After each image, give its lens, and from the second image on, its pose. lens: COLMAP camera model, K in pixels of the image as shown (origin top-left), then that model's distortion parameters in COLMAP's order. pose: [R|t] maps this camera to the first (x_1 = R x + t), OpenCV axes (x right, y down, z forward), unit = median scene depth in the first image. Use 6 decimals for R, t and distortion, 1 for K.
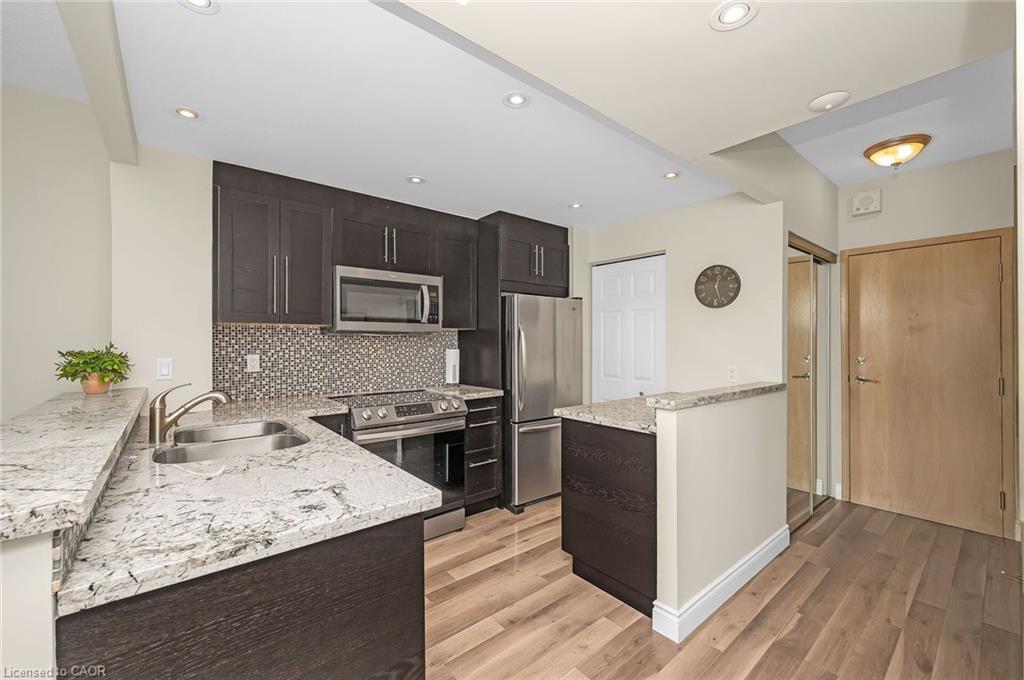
lens RADIAL K [[413.7, 0, 516.3], [0, 413.7, 340.9], [0, 0, 1]] dist [0.002226, 0.000292]
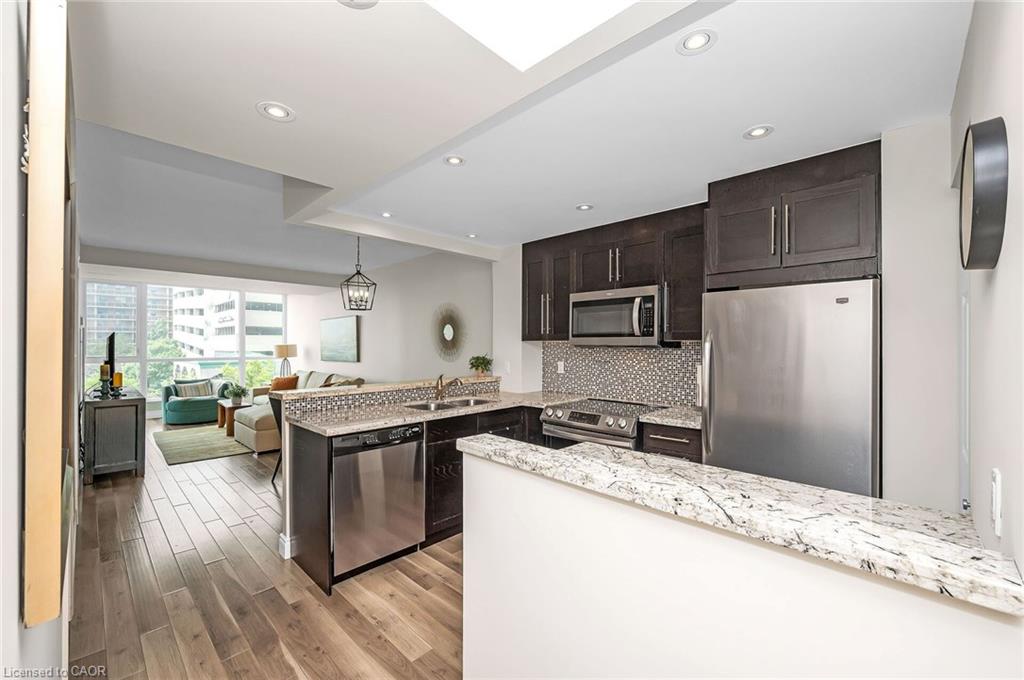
lens RADIAL K [[413.7, 0, 516.6], [0, 413.7, 345.0], [0, 0, 1]] dist [0.002226, 0.000292]
pose [[0.118063, 0.000693, -0.993006, 0.735412], [-0.001674, 0.999998, 0.000499, -0.023517], [0.993005, 0.001604, 0.118064, 0.625494]]
